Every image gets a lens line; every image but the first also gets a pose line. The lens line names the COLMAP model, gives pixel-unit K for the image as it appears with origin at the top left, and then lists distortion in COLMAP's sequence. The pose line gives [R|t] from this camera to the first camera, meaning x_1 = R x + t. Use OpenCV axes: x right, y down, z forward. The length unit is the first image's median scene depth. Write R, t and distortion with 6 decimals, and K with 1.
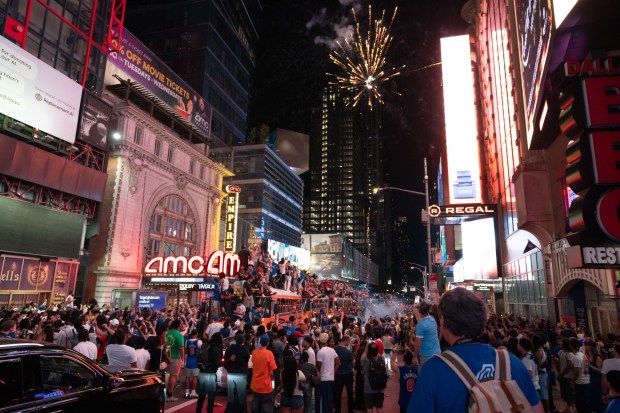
lens RADIAL K [[429.9, 0, 311.4], [0, 429.9, 206.0], [0, 0, 1]] dist [-0.006810, -0.000036]
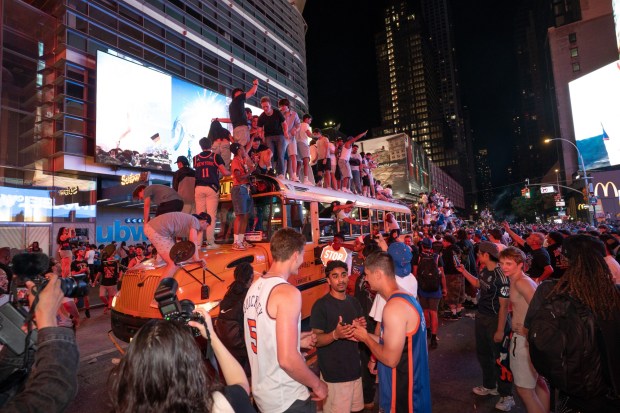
lens RADIAL K [[333.4, 0, 312.6], [0, 333.4, 205.8], [0, 0, 1]] dist [-0.005017, -0.000212]
pose [[0.958321, -0.101146, -0.267189, 0.059469], [0.135358, 0.984348, 0.112857, 0.099735], [0.251592, -0.144320, 0.957013, 0.422731]]
